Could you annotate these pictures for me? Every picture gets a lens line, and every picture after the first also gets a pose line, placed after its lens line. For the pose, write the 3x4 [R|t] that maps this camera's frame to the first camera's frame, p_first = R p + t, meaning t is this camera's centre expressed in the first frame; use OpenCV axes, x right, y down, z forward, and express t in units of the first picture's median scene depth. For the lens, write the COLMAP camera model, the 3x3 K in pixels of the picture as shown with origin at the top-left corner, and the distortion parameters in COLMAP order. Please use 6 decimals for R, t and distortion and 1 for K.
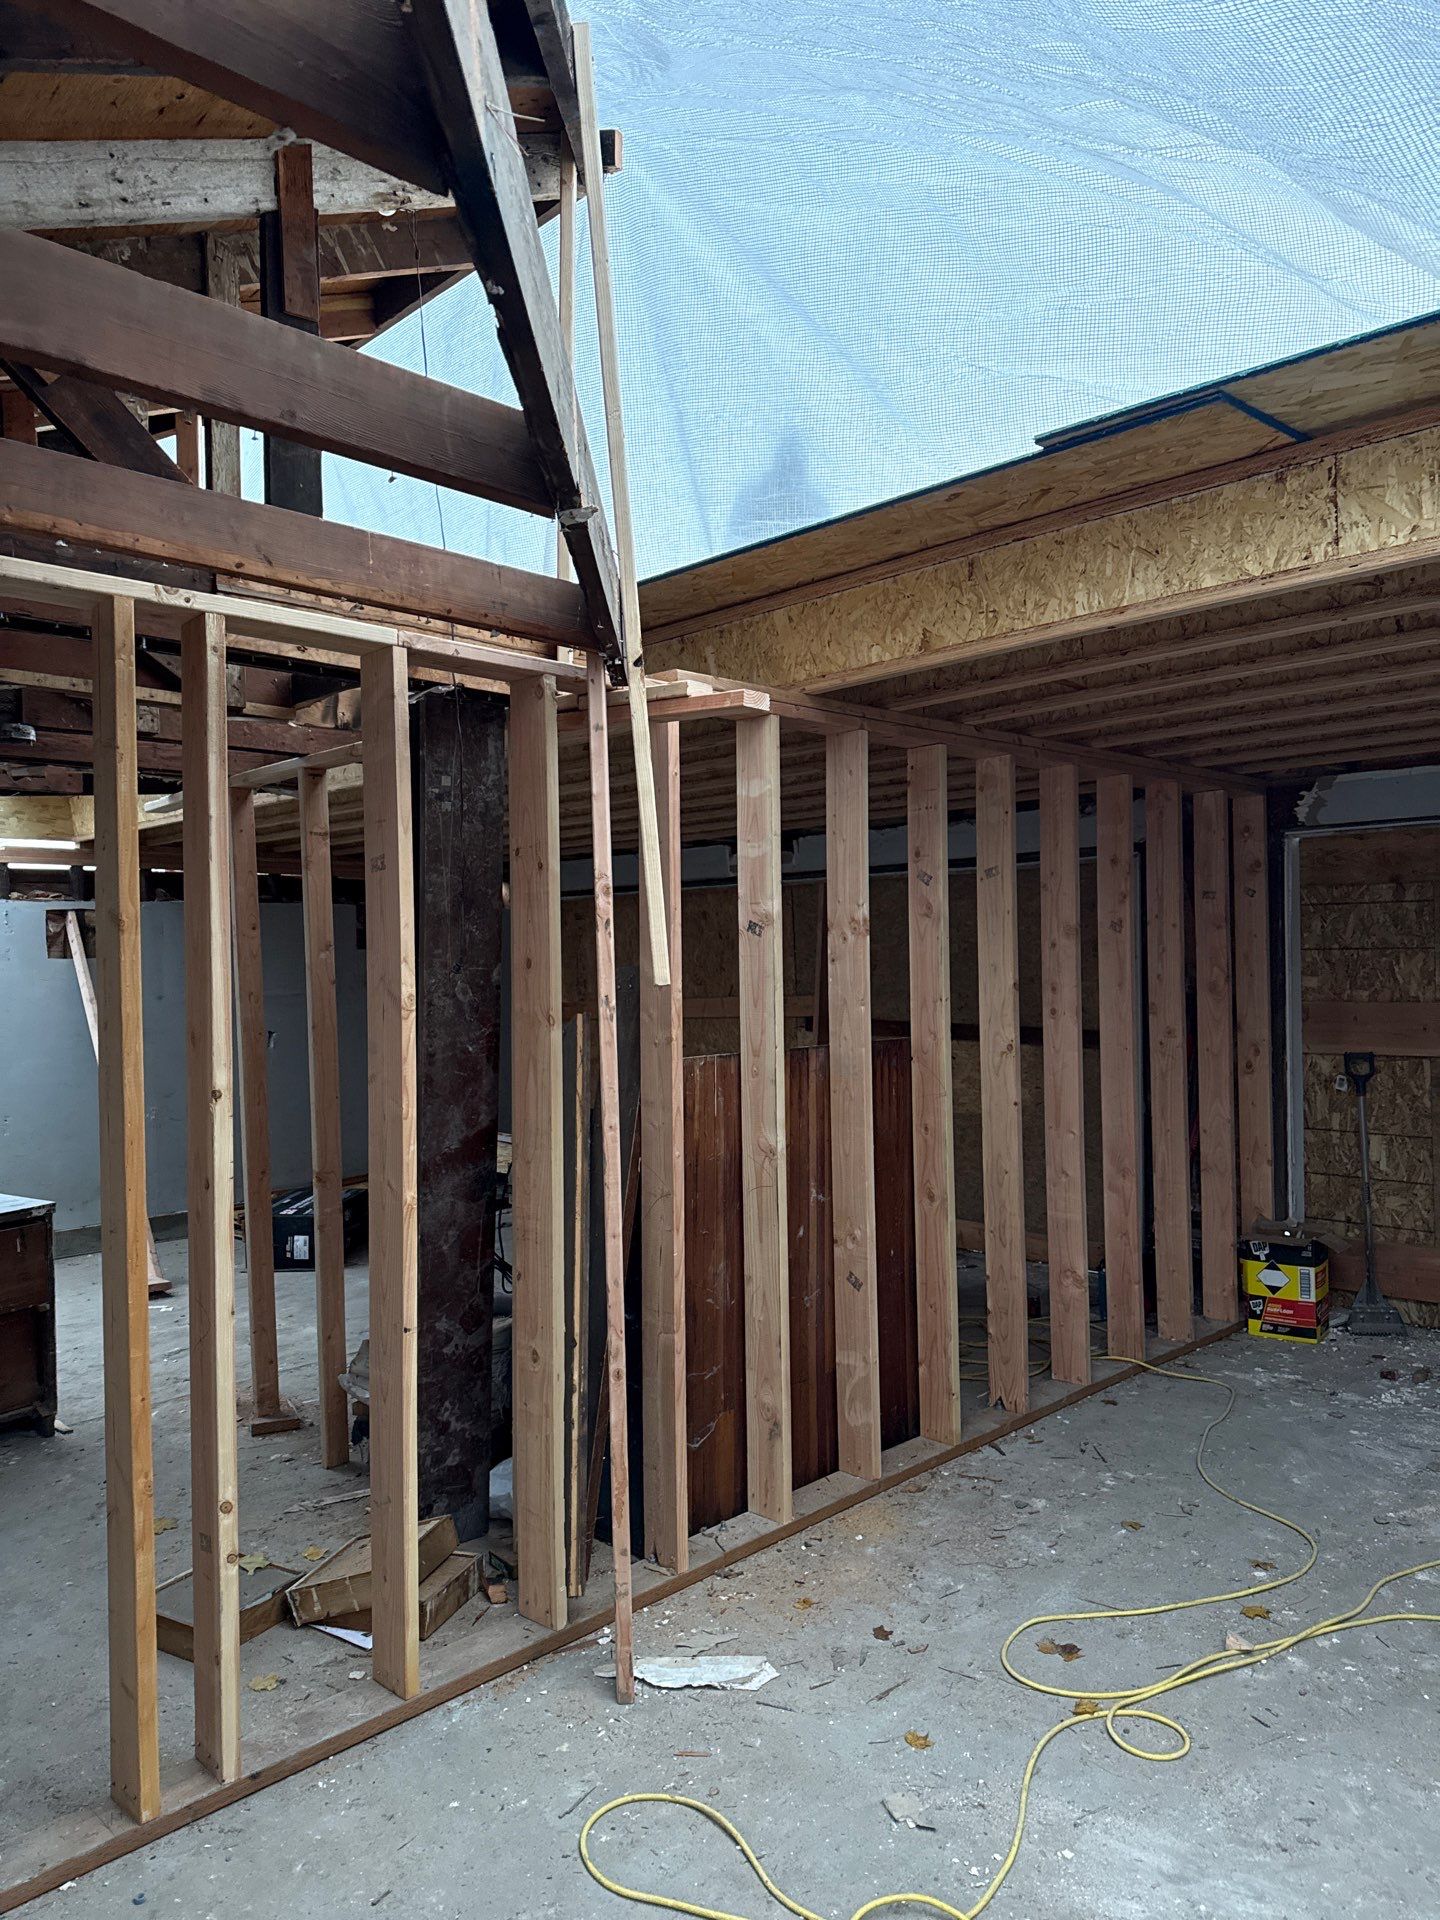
lens RADIAL K [[1333.2, 0, 718.6], [0, 1333.2, 959.8], [0, 0, 1]] dist [0.052640, -0.069432]
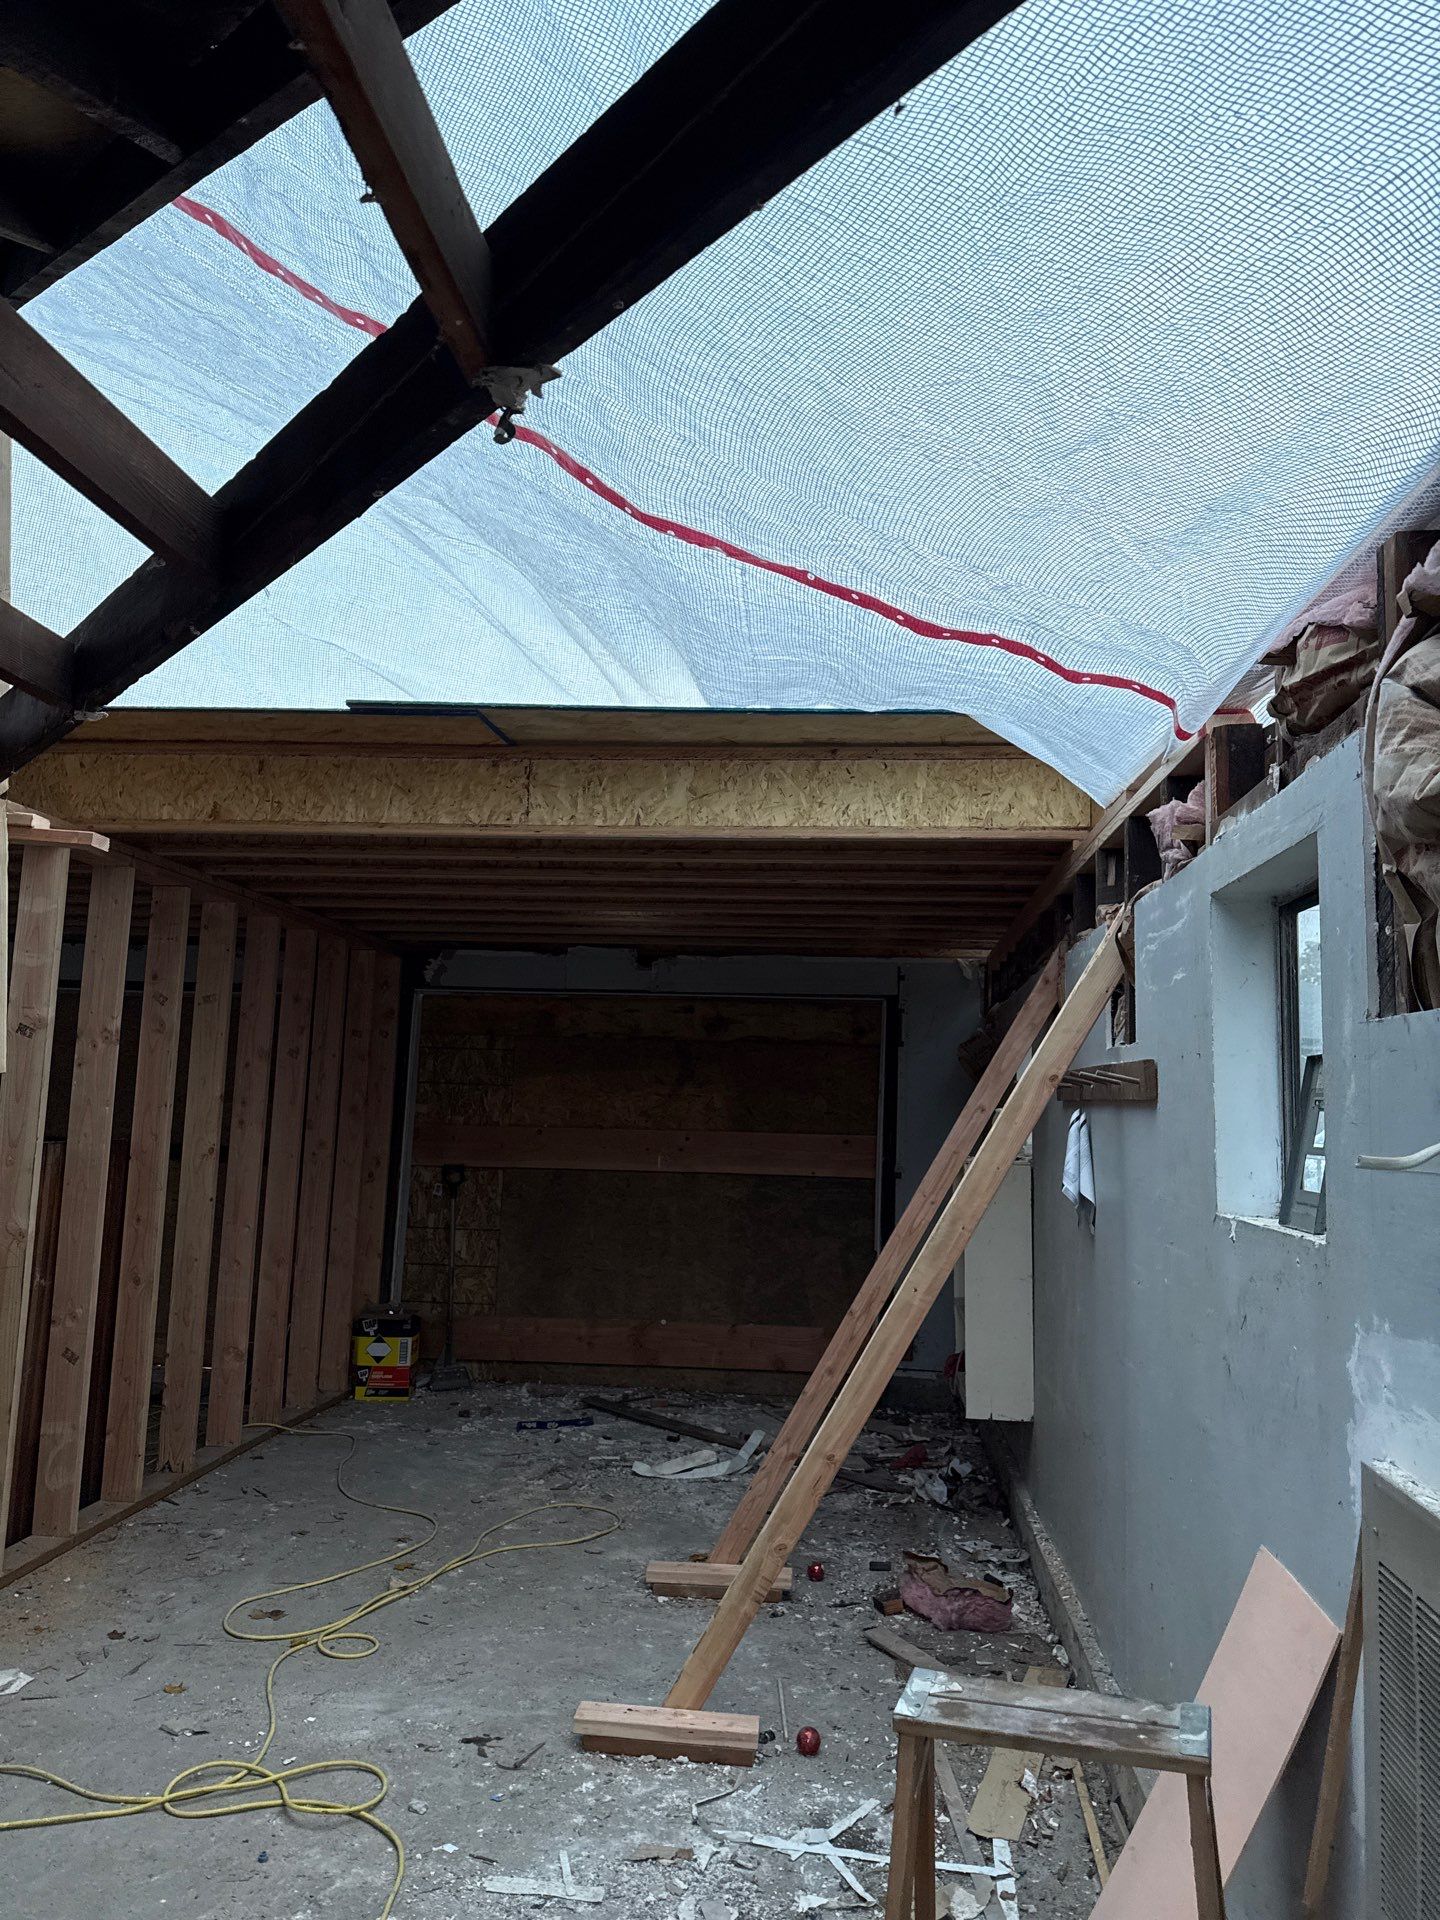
lens RADIAL K [[1439.7, 0, 717.3], [0, 1439.7, 965.8], [0, 0, 1]] dist [0.091499, -0.118331]
pose [[0.765220, 0.110748, 0.634172, -0.292474], [-0.051293, 0.992448, -0.111423, 0.027615], [-0.641723, 0.052735, 0.765121, -0.291141]]
